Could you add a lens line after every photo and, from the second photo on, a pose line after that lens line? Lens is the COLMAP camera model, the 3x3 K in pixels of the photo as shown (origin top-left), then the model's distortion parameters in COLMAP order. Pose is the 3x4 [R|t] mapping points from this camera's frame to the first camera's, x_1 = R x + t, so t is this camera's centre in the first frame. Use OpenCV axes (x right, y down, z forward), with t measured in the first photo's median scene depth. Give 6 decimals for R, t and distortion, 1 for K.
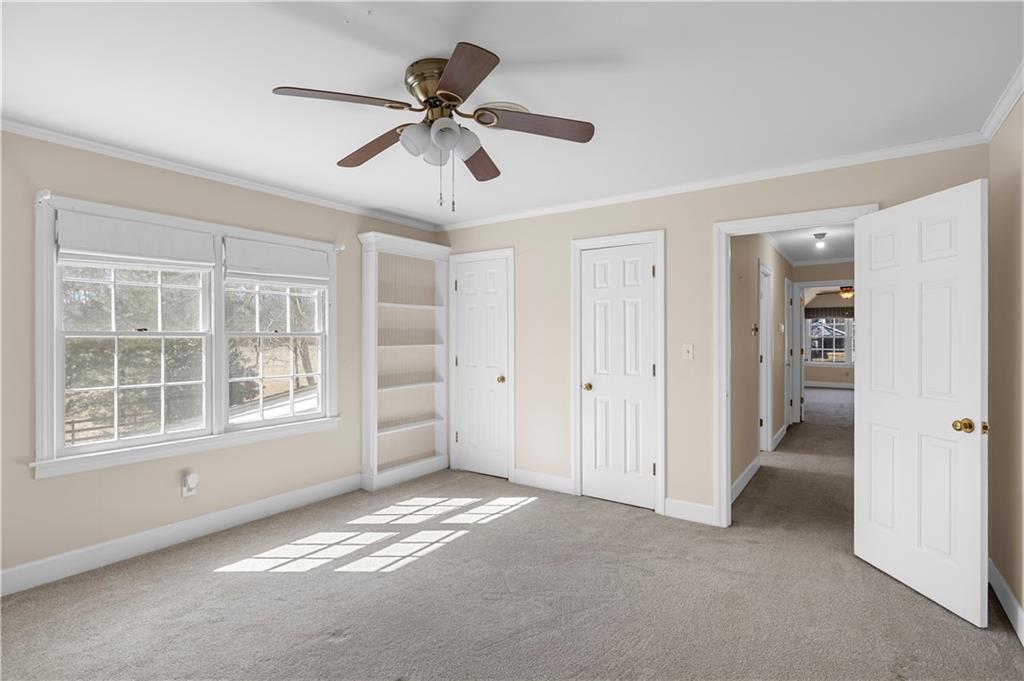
lens RADIAL K [[515.6, 0, 512.0], [0, 515.6, 340.5], [0, 0, 1]] dist [0.000370, 0.000311]
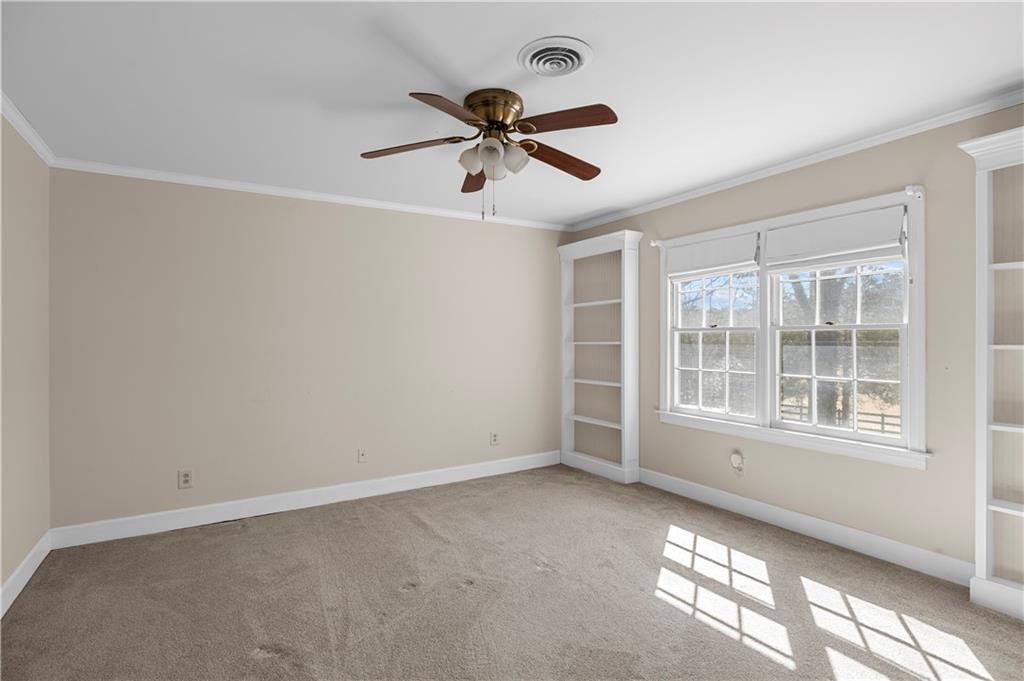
lens RADIAL K [[547.0, 0, 544.4], [0, 547.0, 336.6], [0, 0, 1]] dist [0.191464, -0.099630]
pose [[-0.365154, -0.002743, -0.930943, 0.637630], [-0.006428, 0.999979, -0.000425, 0.007435], [0.930925, 0.005829, -0.365164, 1.015943]]
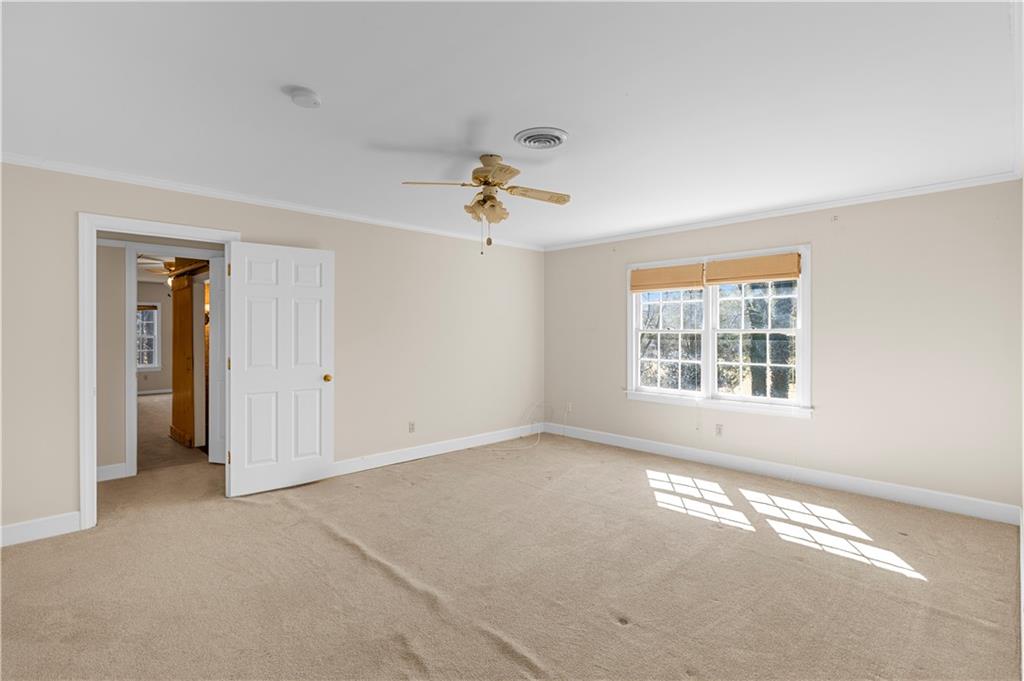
lens RADIAL K [[515.6, 0, 512.0], [0, 515.6, 340.5], [0, 0, 1]] dist [0.000370, 0.000311]
pose [[-0.228507, 0.009924, -0.973492, 1.000769], [-0.006772, 0.999908, 0.011783, 0.003703], [0.973519, 0.009285, -0.228419, 0.803442]]
